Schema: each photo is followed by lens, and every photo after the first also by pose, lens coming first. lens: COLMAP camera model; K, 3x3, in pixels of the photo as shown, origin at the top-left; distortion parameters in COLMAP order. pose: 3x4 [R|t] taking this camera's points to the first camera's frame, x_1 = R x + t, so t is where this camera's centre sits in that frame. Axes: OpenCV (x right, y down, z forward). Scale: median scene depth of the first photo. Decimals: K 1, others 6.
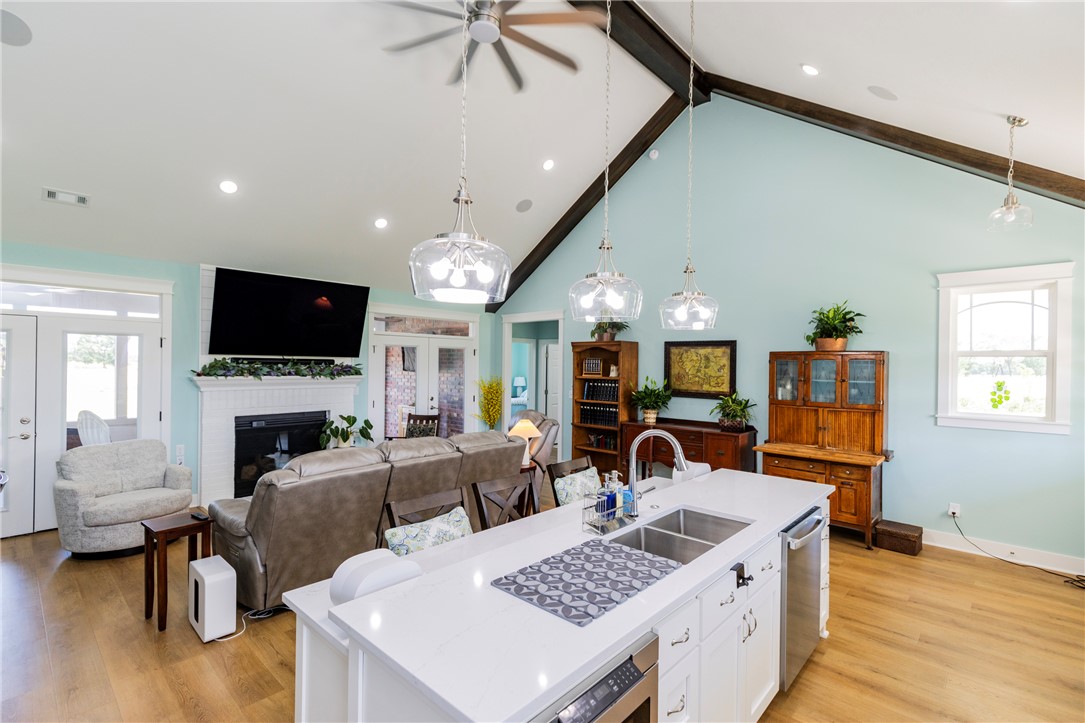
lens RADIAL K [[494.7, 0, 540.8], [0, 494.7, 362.5], [0, 0, 1]] dist [0.008263, -0.002544]
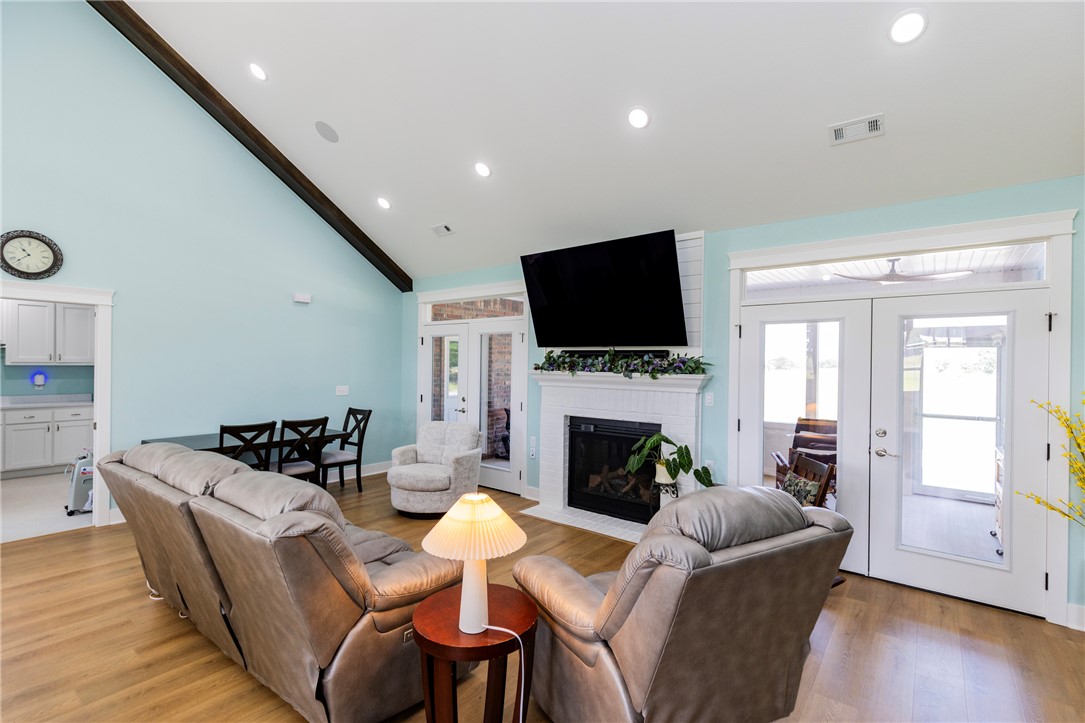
lens RADIAL K [[494.7, 0, 544.4], [0, 494.7, 363.0], [0, 0, 1]] dist [0.008263, -0.002544]
pose [[0.075837, -0.010539, -0.997065, 0.270839], [-0.010684, 0.999878, -0.011382, 0.023287], [0.997063, 0.011516, 0.075716, 0.866645]]
